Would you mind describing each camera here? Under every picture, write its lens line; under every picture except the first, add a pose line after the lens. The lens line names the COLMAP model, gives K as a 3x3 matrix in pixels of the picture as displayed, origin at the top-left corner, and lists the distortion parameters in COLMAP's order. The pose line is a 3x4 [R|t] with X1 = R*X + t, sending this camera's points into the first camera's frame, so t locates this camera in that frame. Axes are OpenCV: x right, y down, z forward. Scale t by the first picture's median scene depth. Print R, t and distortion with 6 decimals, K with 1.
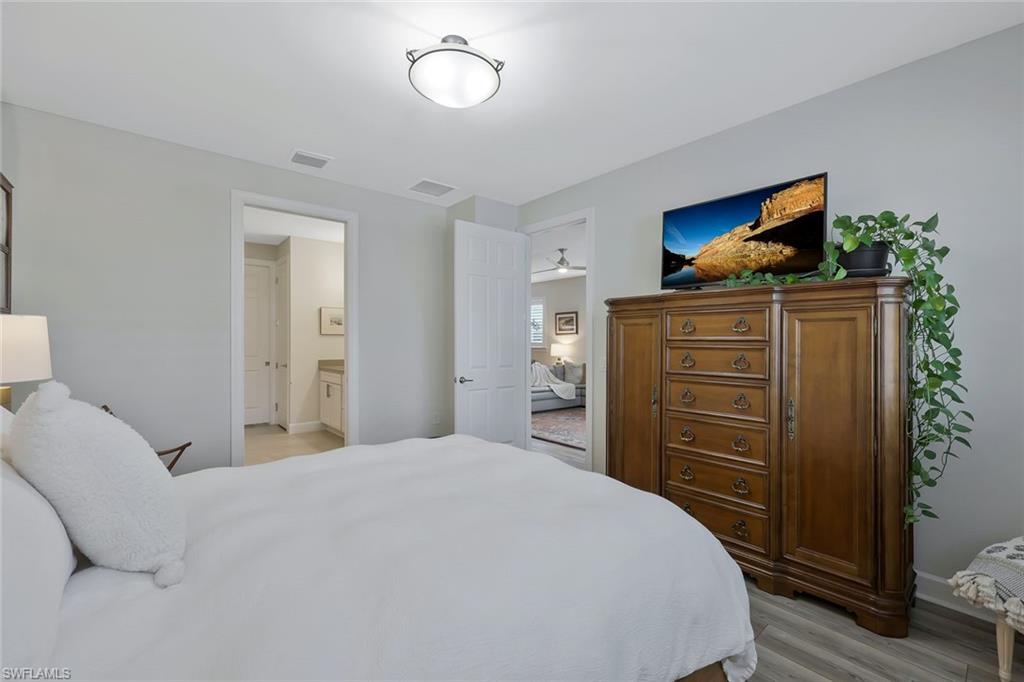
lens RADIAL K [[421.1, 0, 508.0], [0, 421.1, 336.8], [0, 0, 1]] dist [-0.000051, -0.000023]
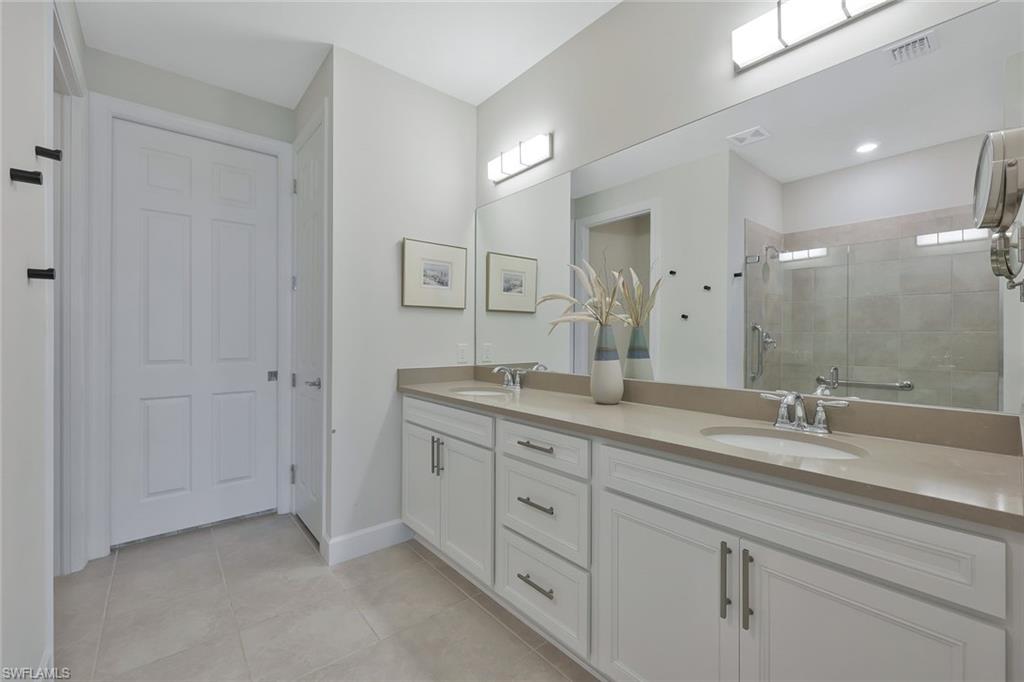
lens RADIAL K [[421.1, 0, 508.0], [0, 421.1, 336.8], [0, 0, 1]] dist [-0.000051, -0.000023]
pose [[0.999756, 0.004634, -0.021581, -0.334031], [-0.004651, 0.999989, -0.000736, 0.024099], [0.021577, 0.000836, 0.999767, 0.596702]]
